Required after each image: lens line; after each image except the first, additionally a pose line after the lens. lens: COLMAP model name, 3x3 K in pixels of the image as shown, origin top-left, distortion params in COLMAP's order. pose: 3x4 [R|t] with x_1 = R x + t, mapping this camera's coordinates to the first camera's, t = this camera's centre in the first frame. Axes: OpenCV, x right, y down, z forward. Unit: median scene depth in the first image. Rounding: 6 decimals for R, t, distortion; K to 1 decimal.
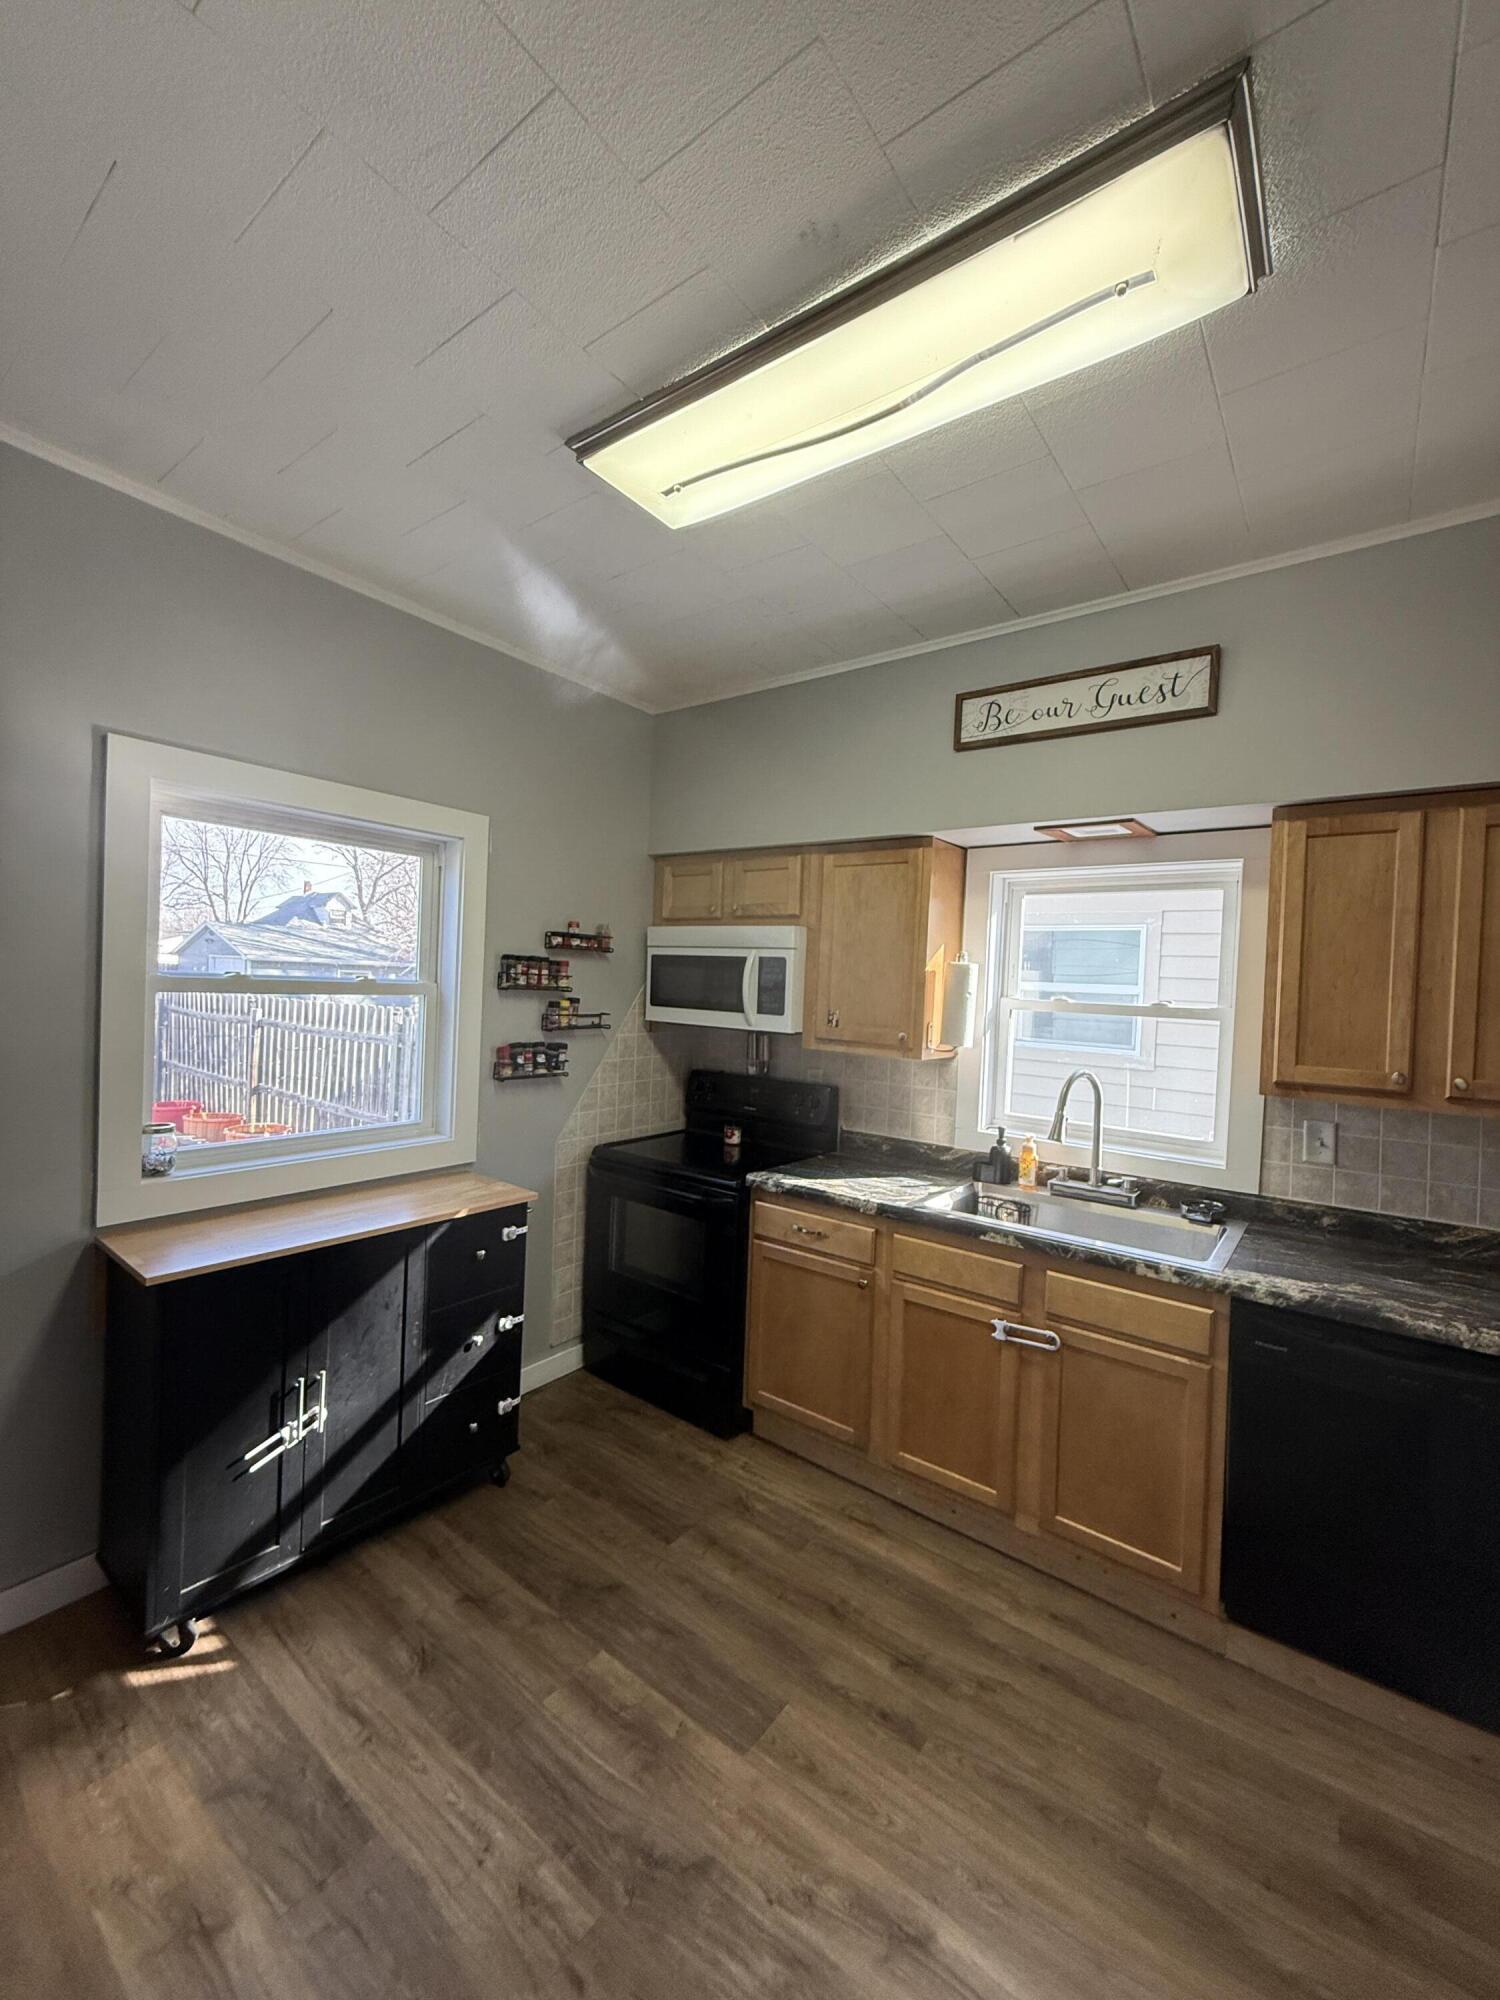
lens RADIAL K [[795.1, 0, 752.1], [0, 795.1, 999.5], [0, 0, 1]] dist [-0.001711, 0.000521]
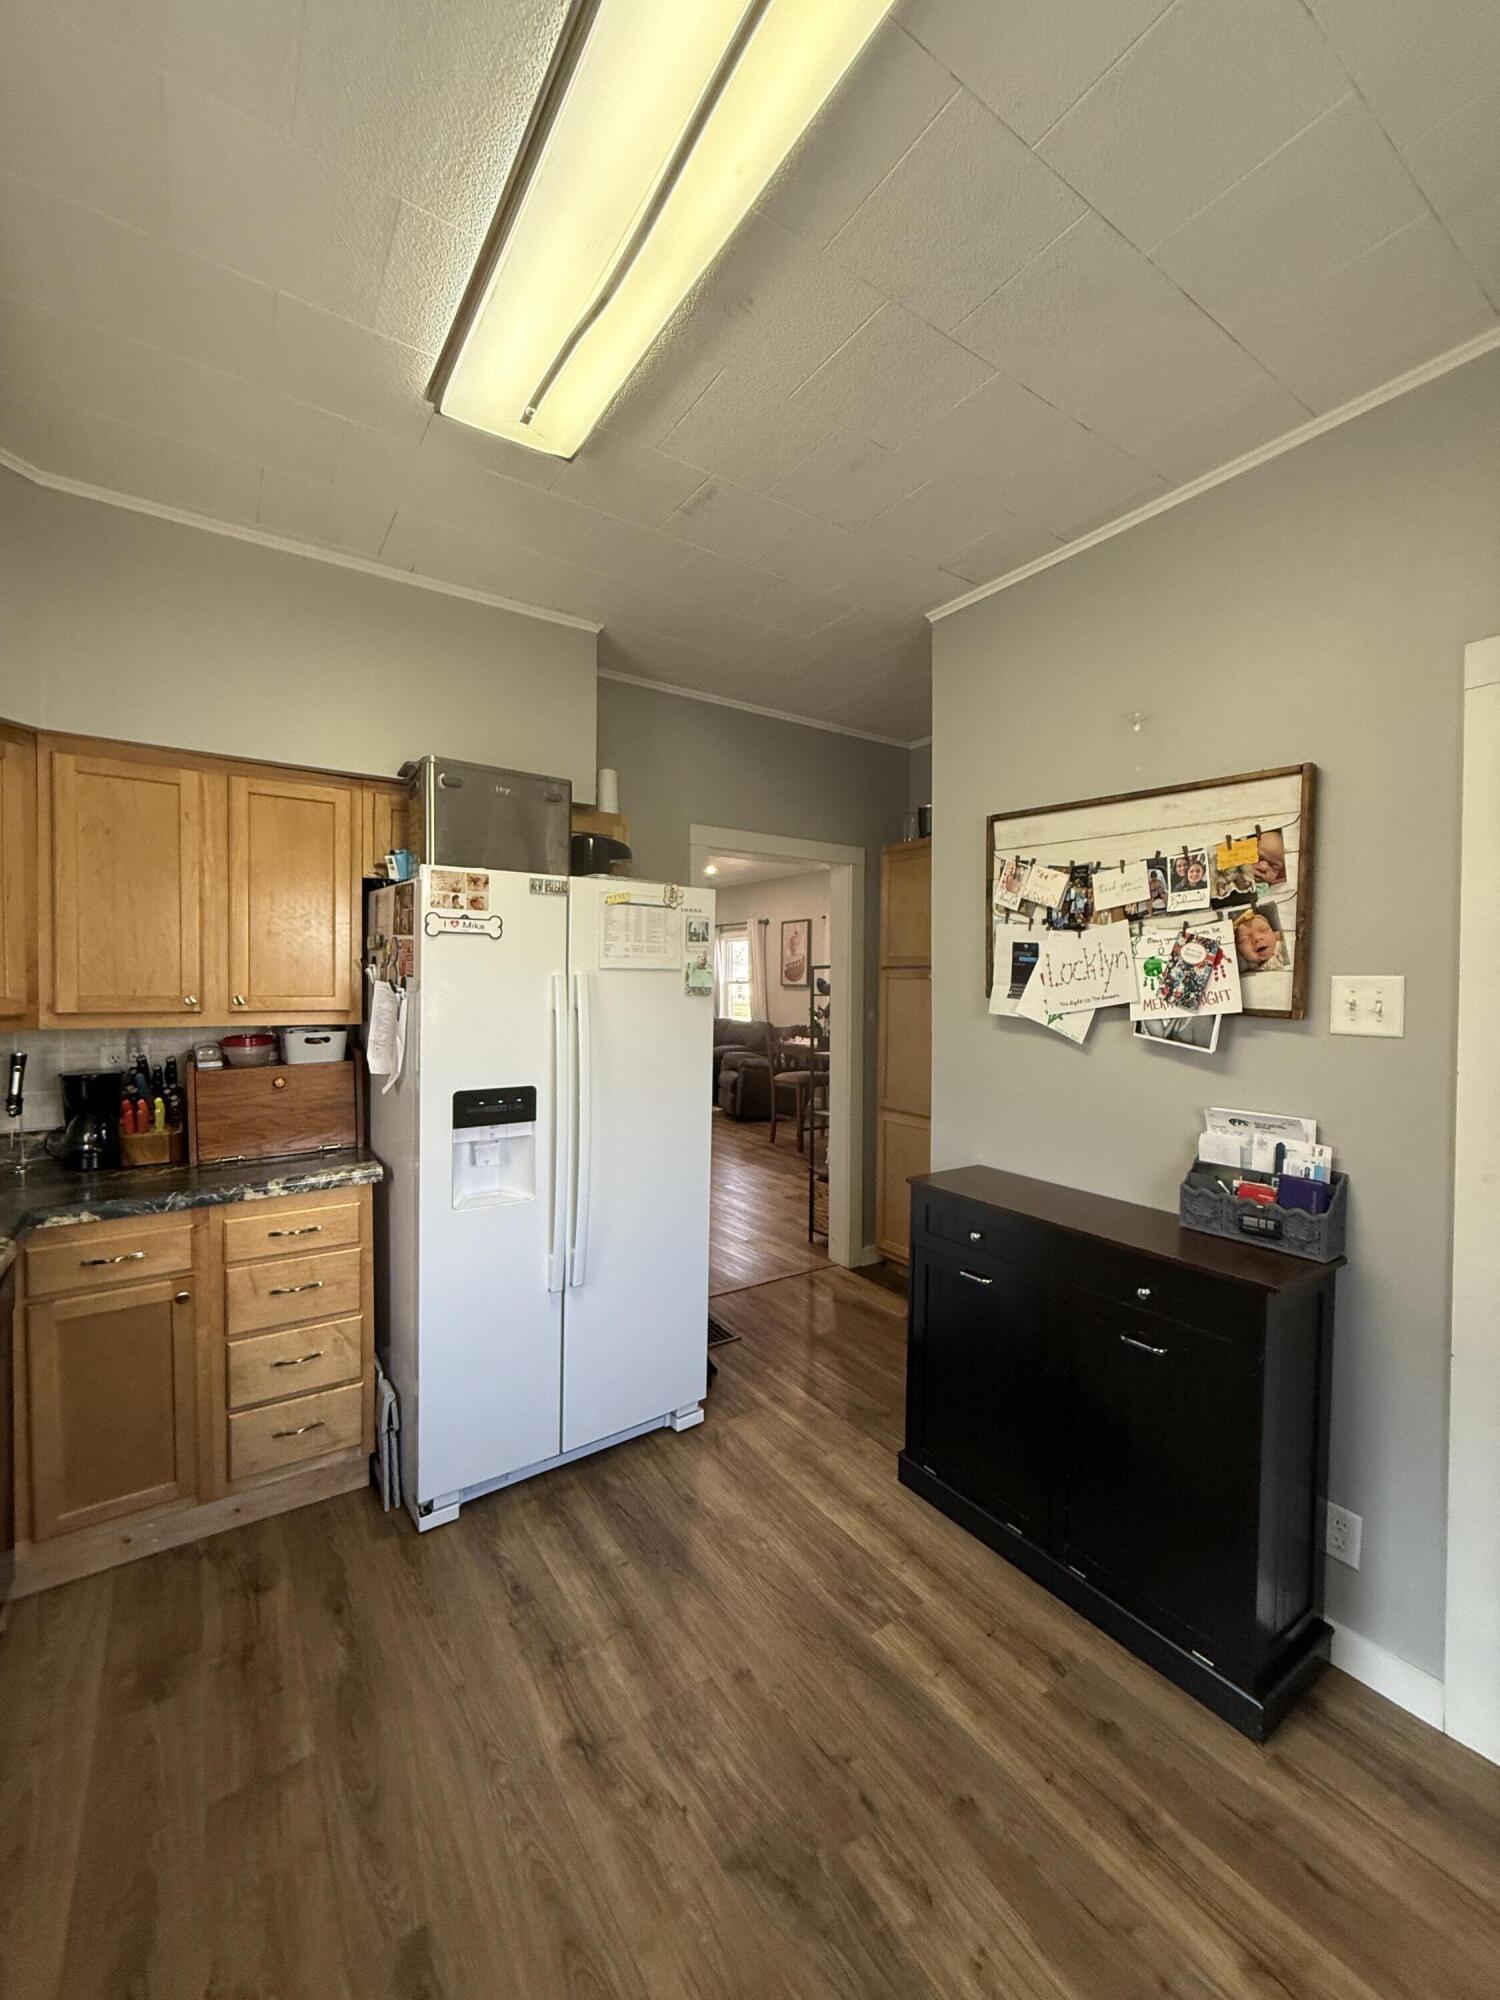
lens RADIAL K [[795.1, 0, 752.1], [0, 795.1, 999.5], [0, 0, 1]] dist [-0.001711, 0.000521]
pose [[-0.947064, -0.056743, 0.315990, -0.222423], [-0.040917, 0.997564, 0.056501, 0.010241], [-0.318426, 0.040581, -0.947079, 1.290055]]
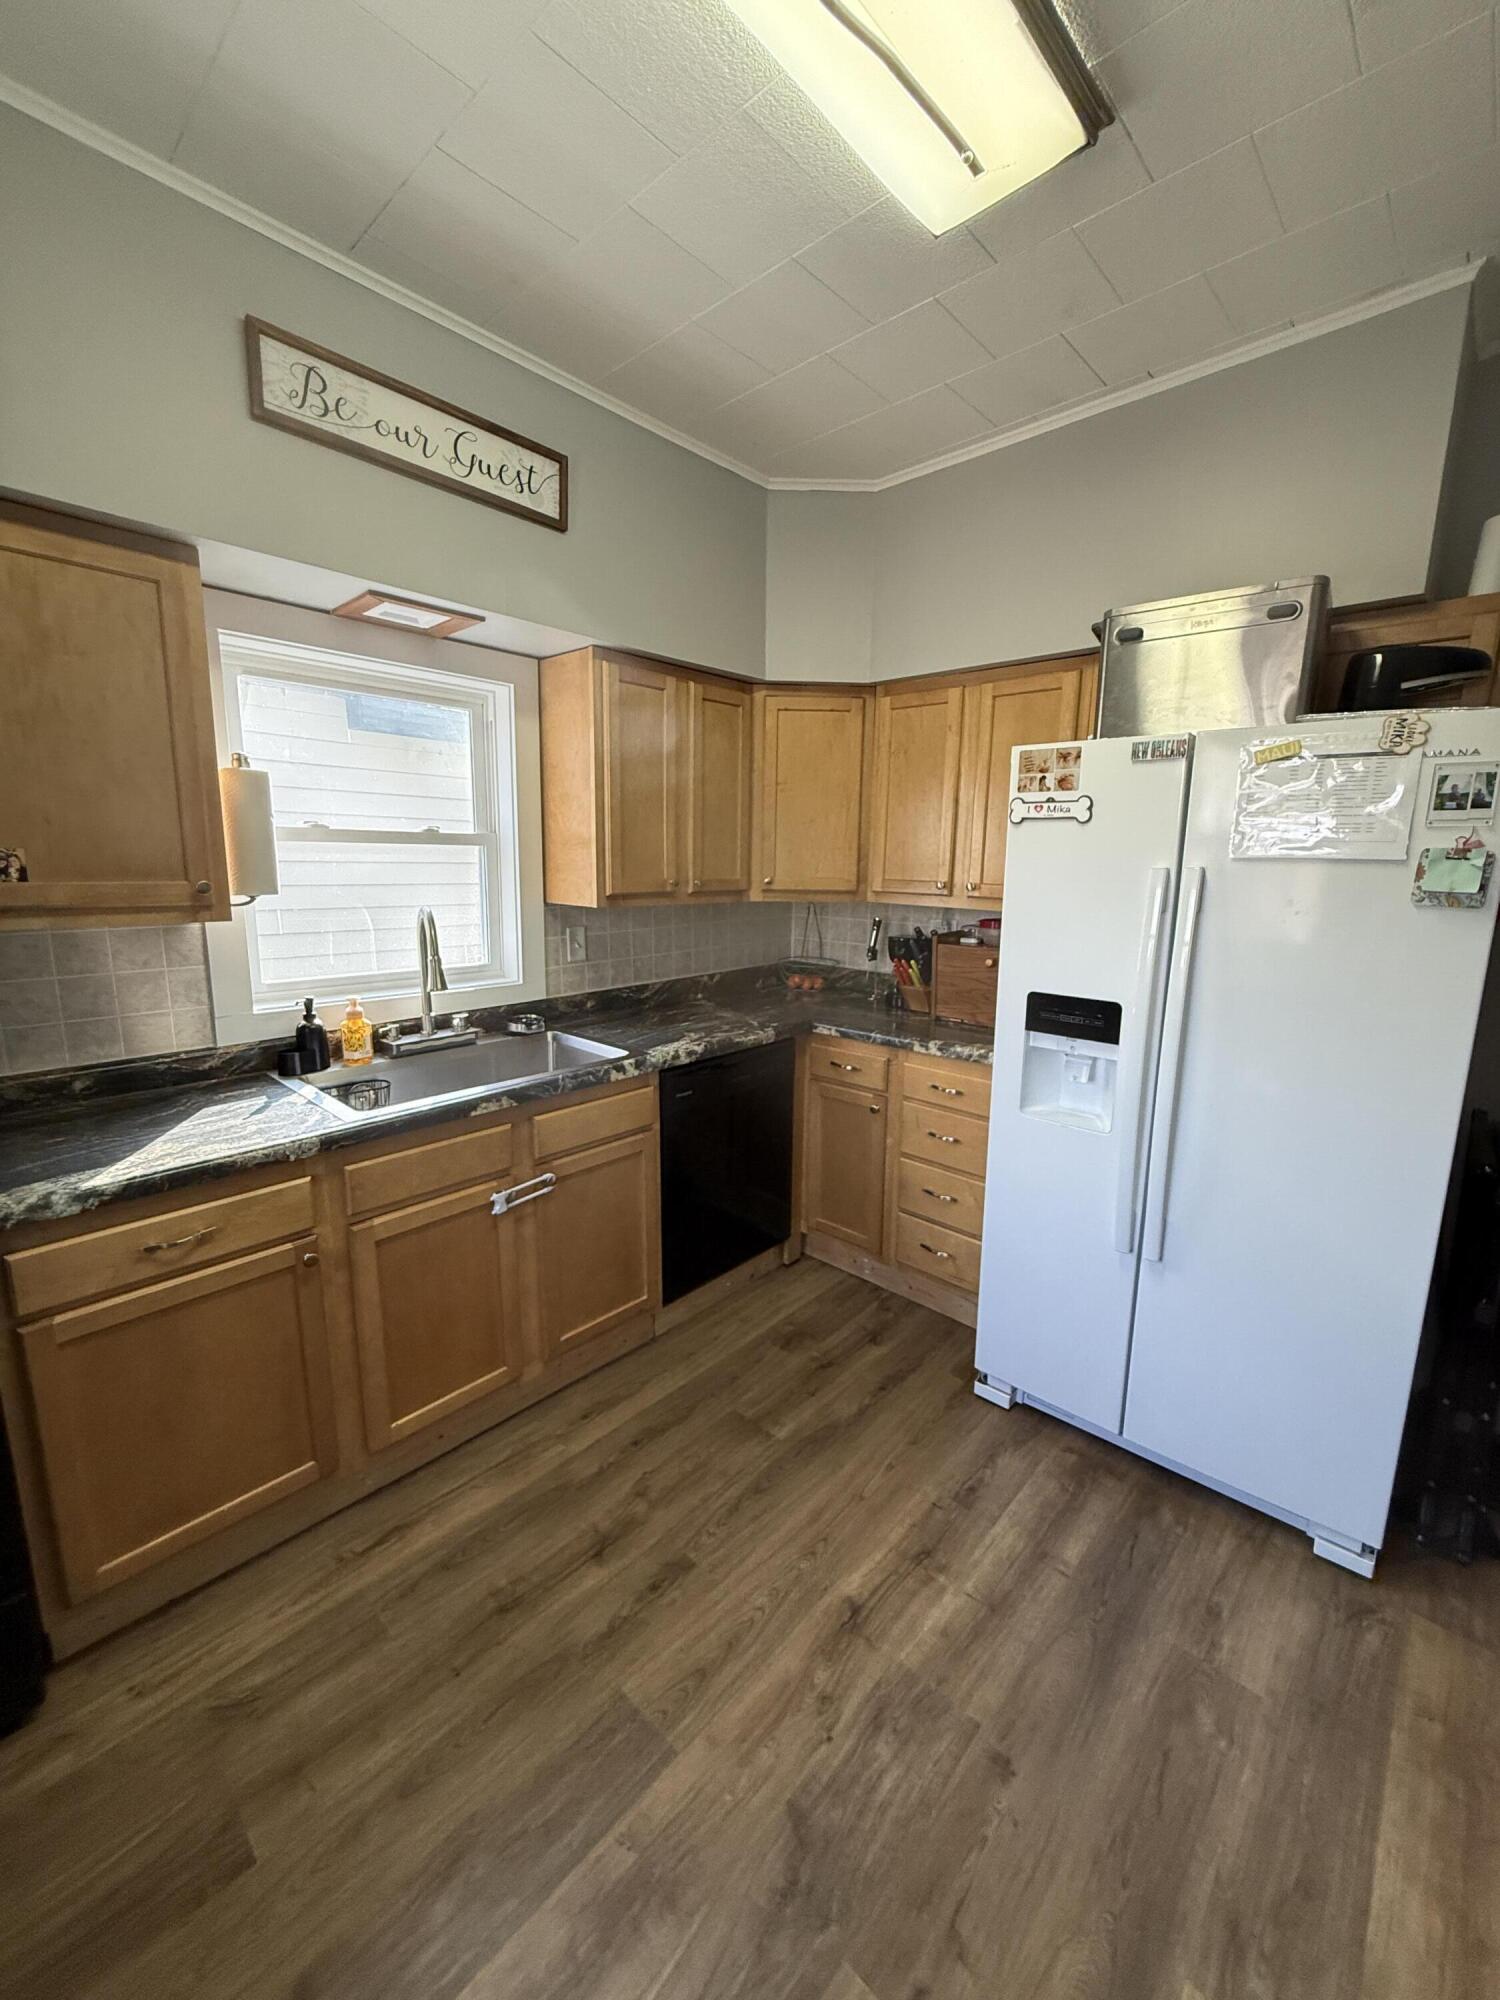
lens RADIAL K [[795.1, 0, 752.1], [0, 795.1, 999.5], [0, 0, 1]] dist [-0.001711, 0.000521]
pose [[0.100827, -0.214913, 0.971415, -0.514431], [0.005791, 0.976501, 0.215437, 0.002512], [-0.994887, -0.016096, 0.099703, 0.682552]]
